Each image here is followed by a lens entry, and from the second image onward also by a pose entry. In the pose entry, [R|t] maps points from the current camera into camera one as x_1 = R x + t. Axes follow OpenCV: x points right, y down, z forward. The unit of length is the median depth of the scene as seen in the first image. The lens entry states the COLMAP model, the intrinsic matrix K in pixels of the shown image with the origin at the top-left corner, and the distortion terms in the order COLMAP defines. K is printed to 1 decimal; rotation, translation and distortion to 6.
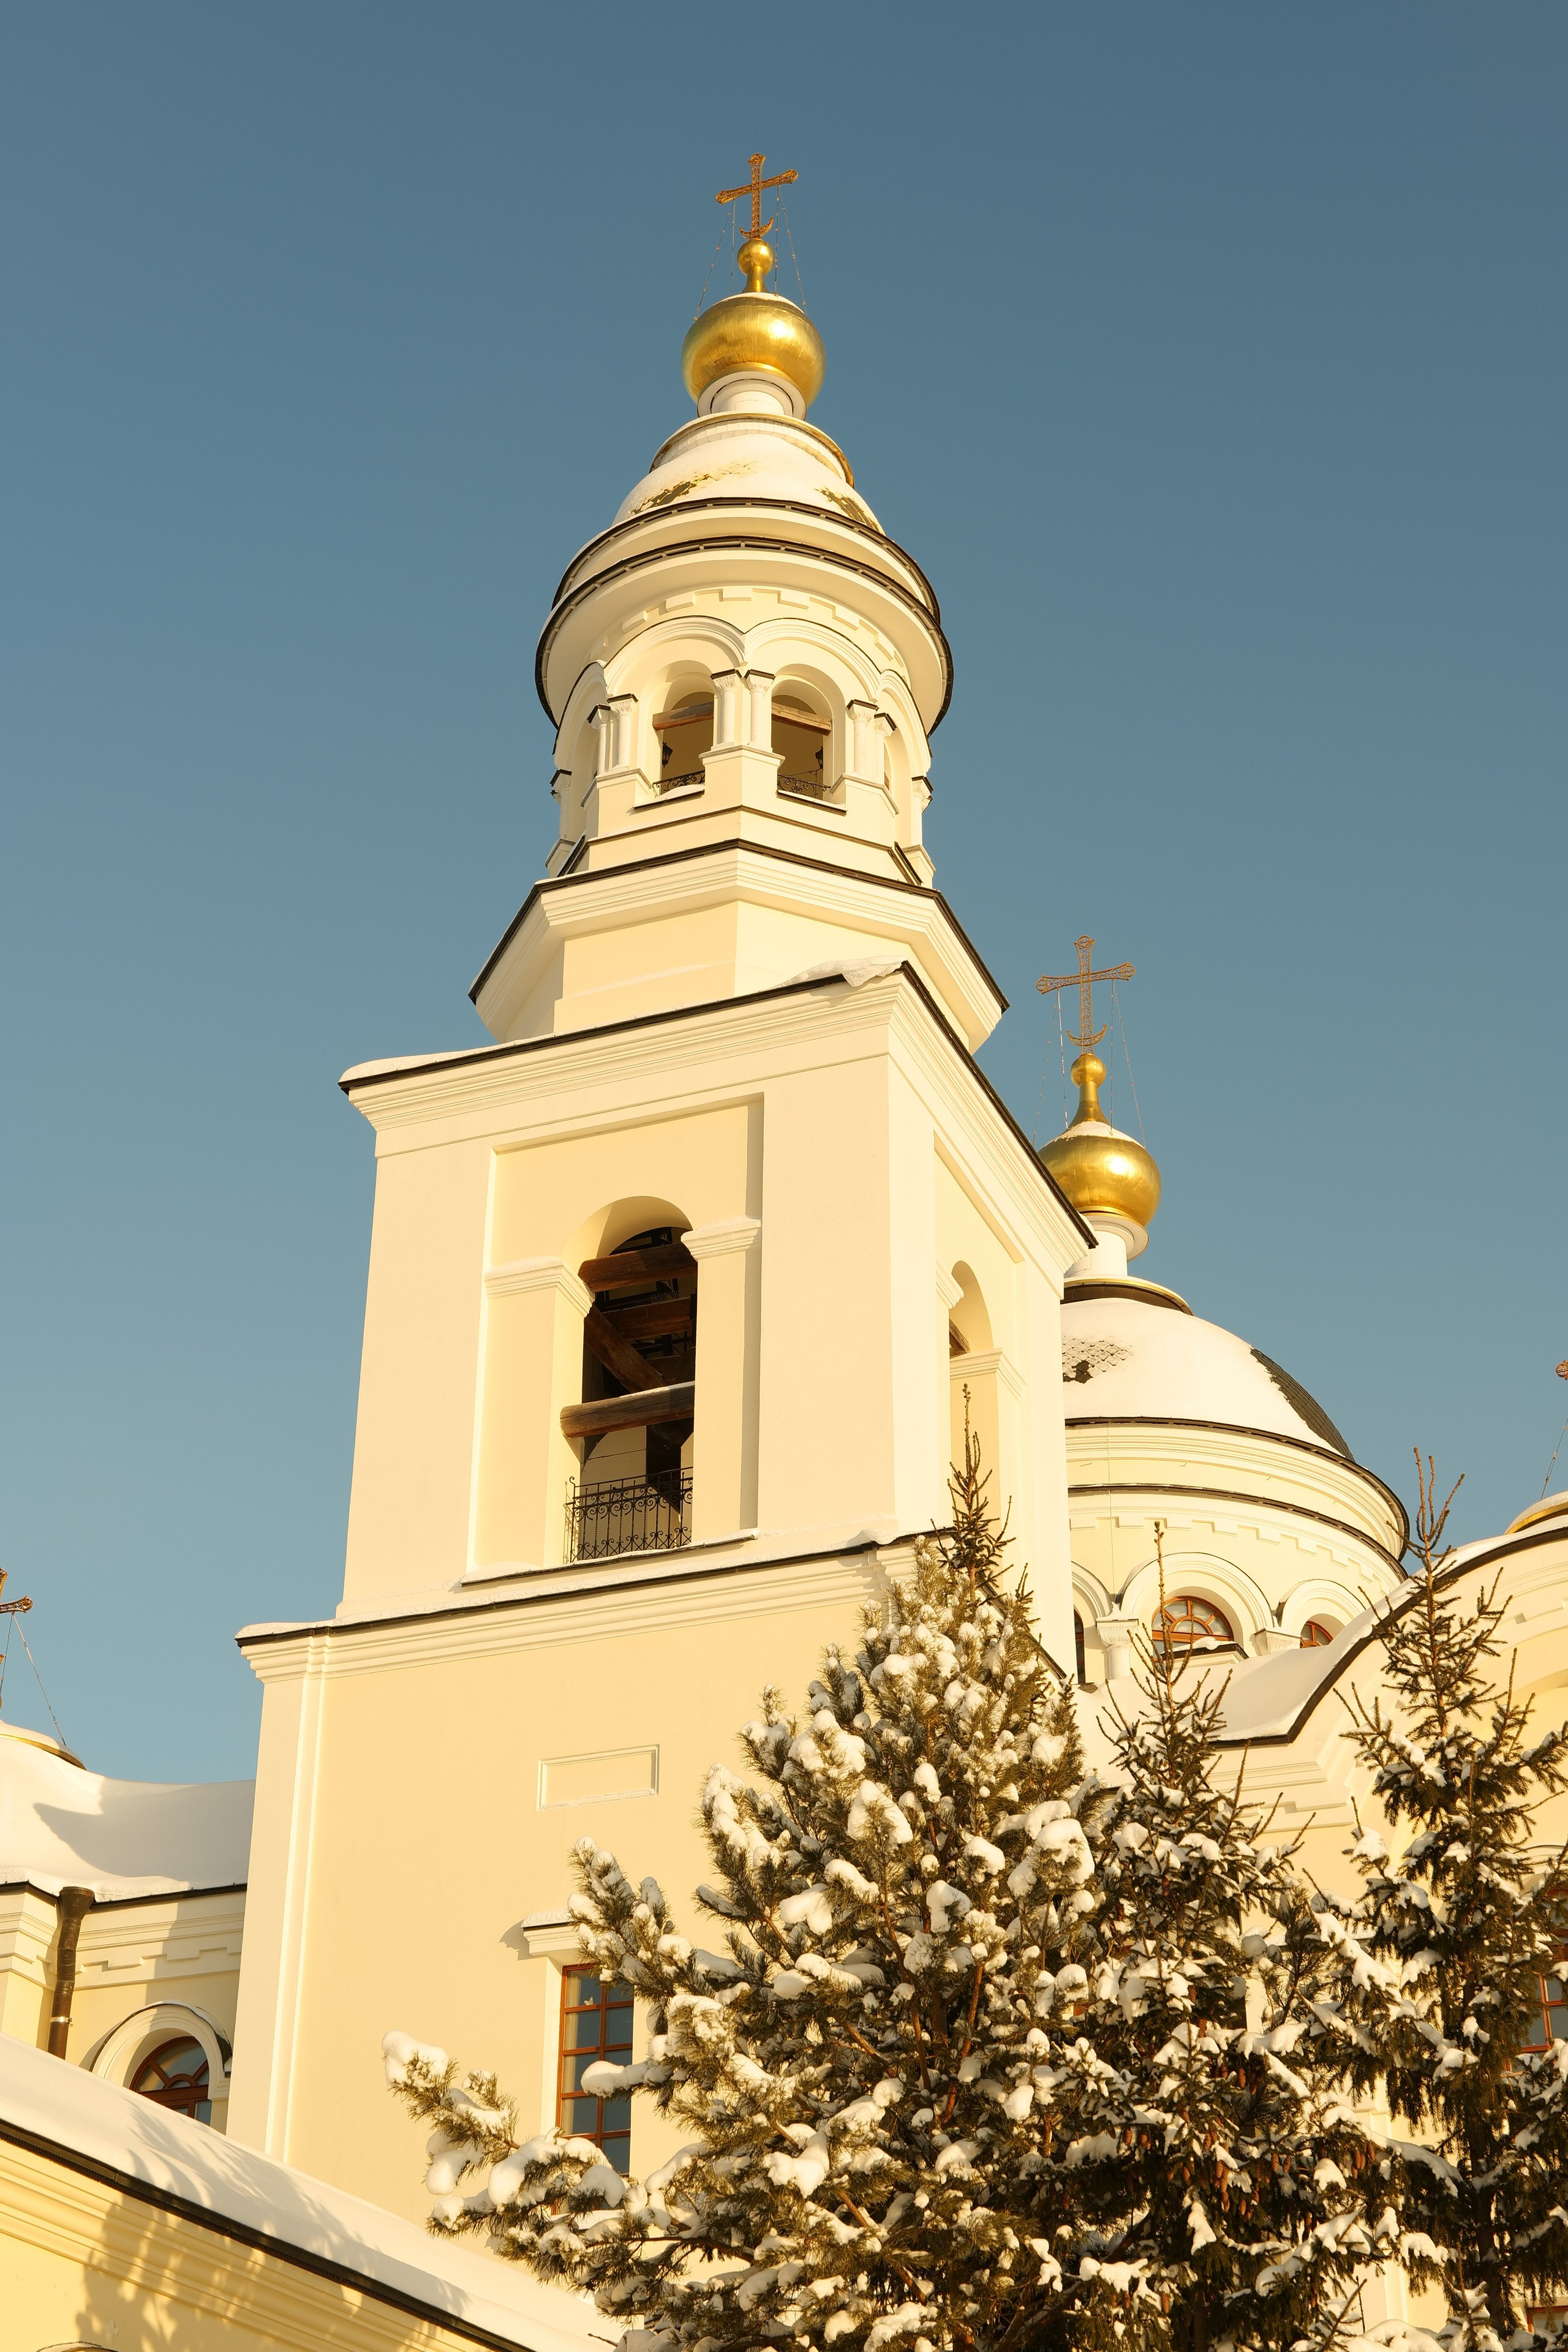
lens RADIAL K [[3310.8, 0, 784.0], [0, 3310.8, 1176.0], [0, 0, 1]] dist [-0.041467, -0.044652]
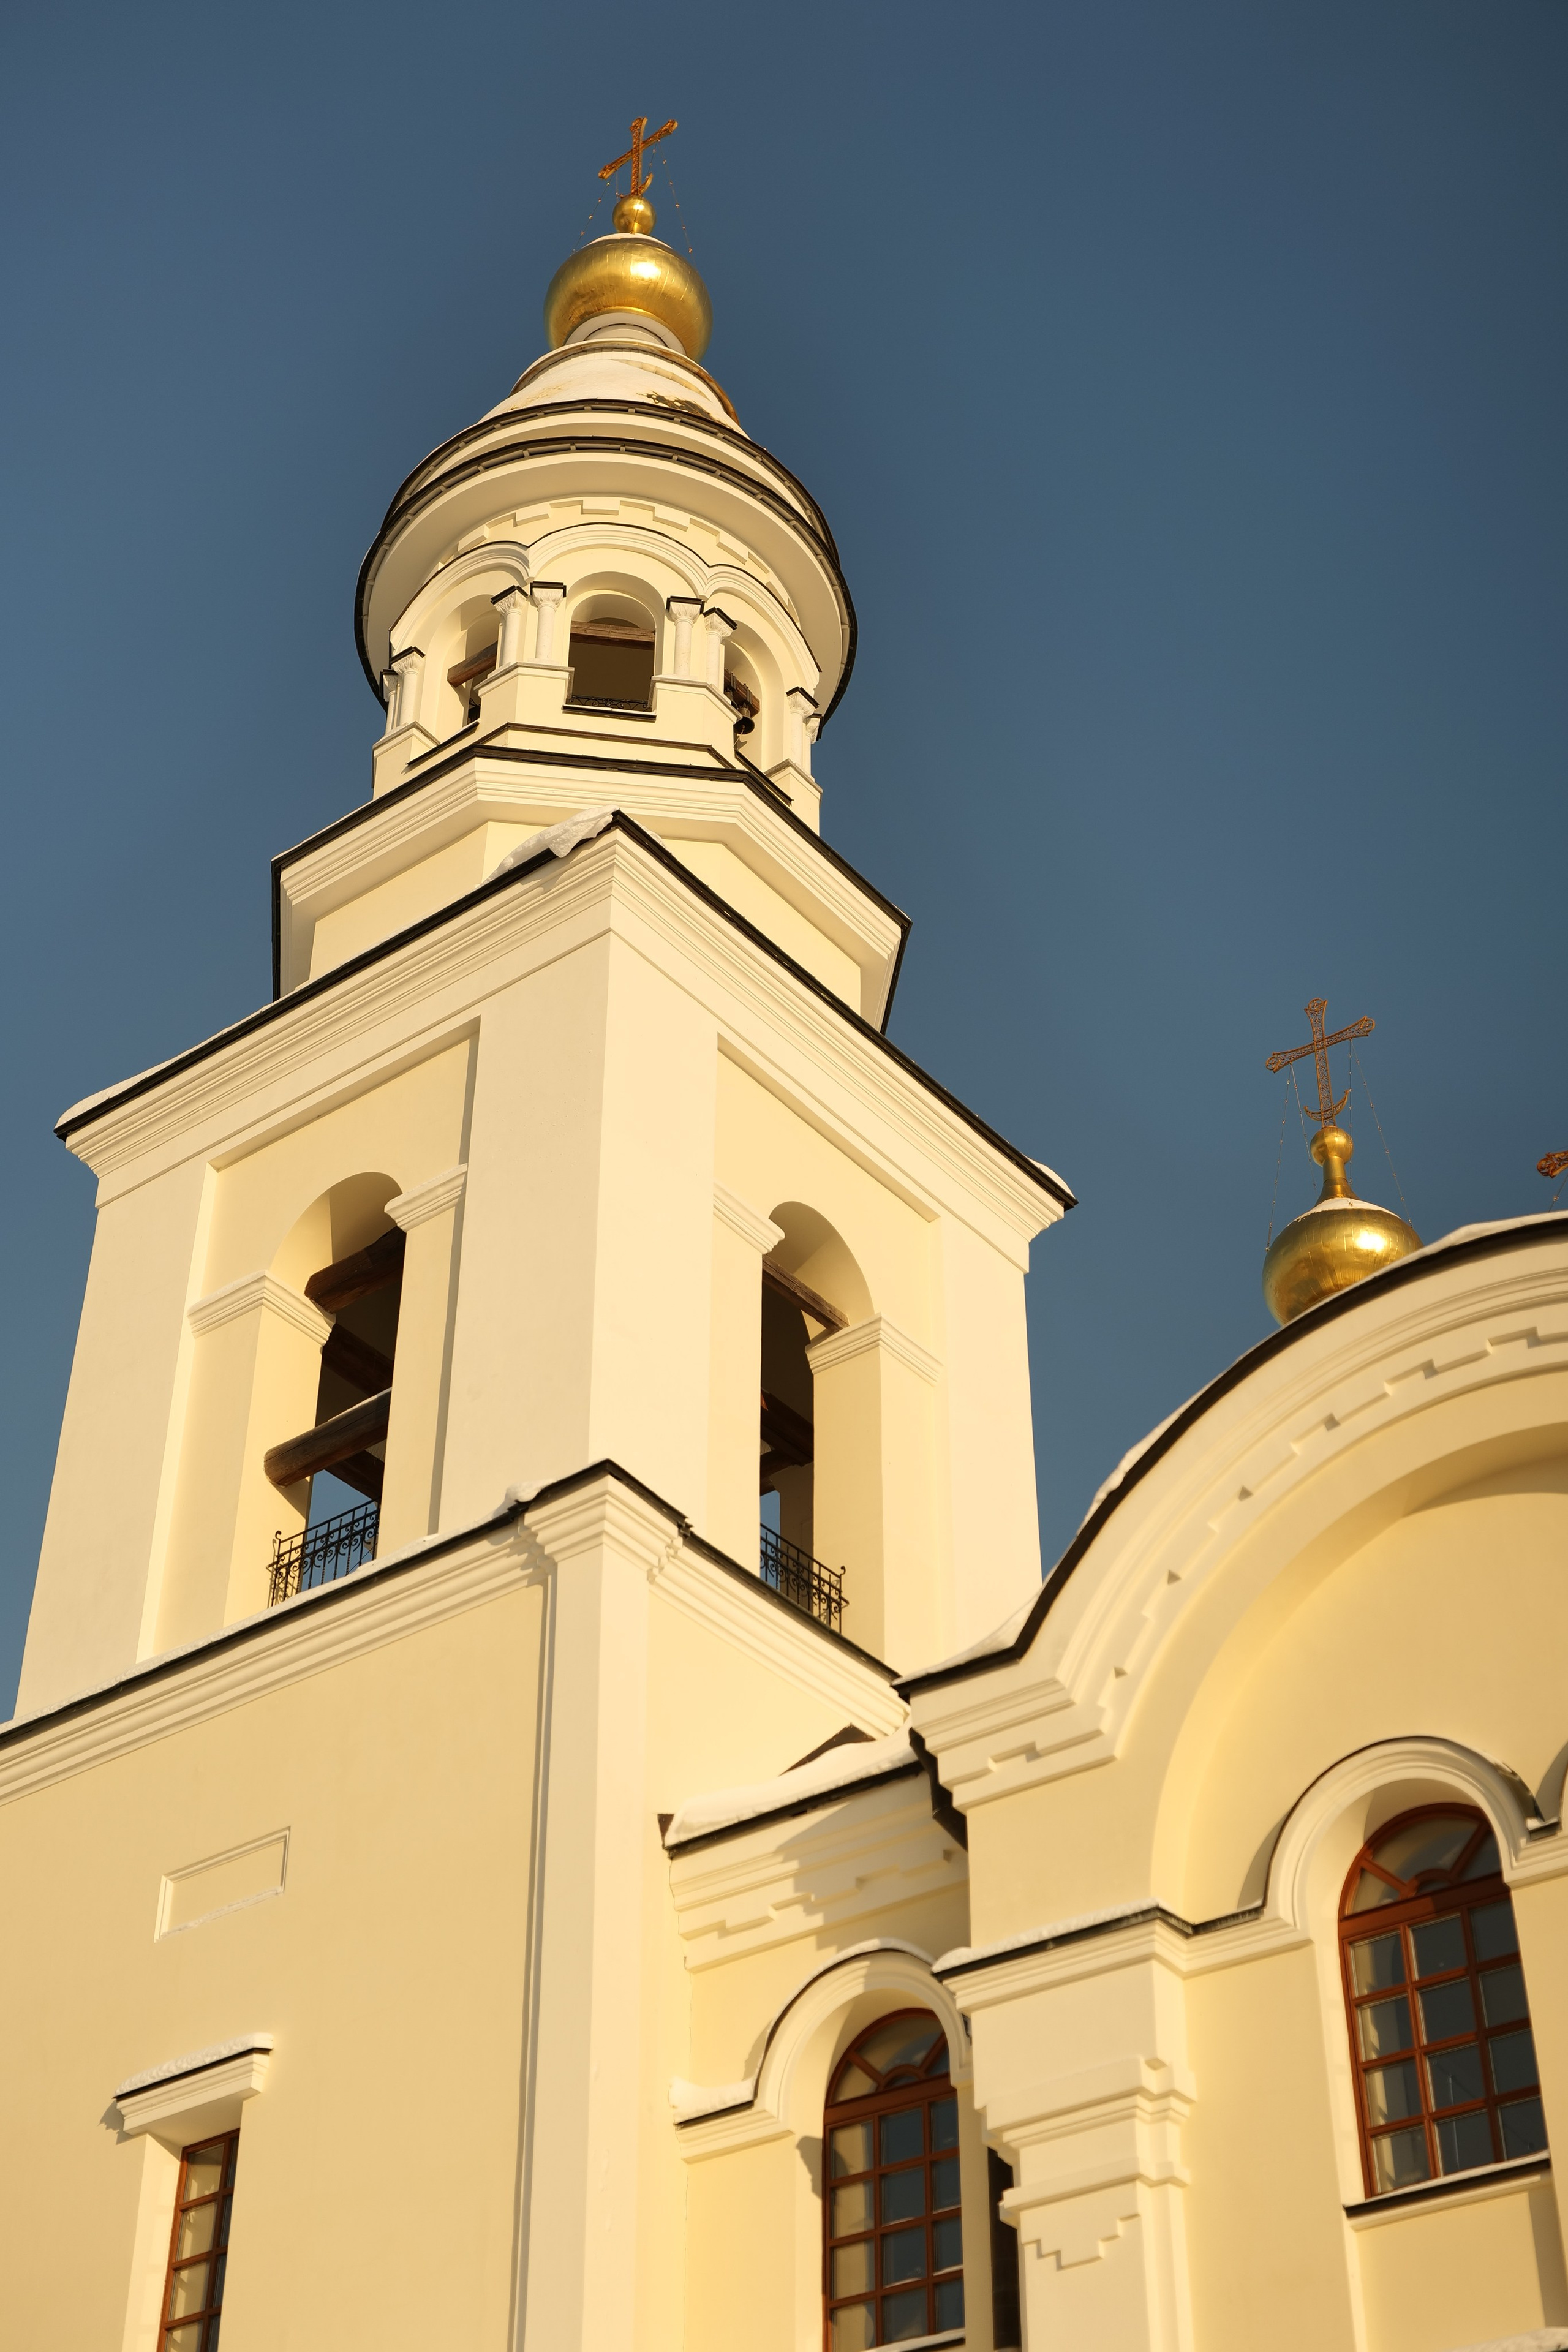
lens RADIAL K [[3282.1, 0, 784.0], [0, 3282.1, 1176.0], [0, 0, 1]] dist [-0.004254, 0.041127]
pose [[0.959359, -0.174703, -0.221604, 0.216906], [0.139565, 0.976290, -0.165468, 0.142745], [0.245258, 0.127815, 0.960995, 0.264767]]
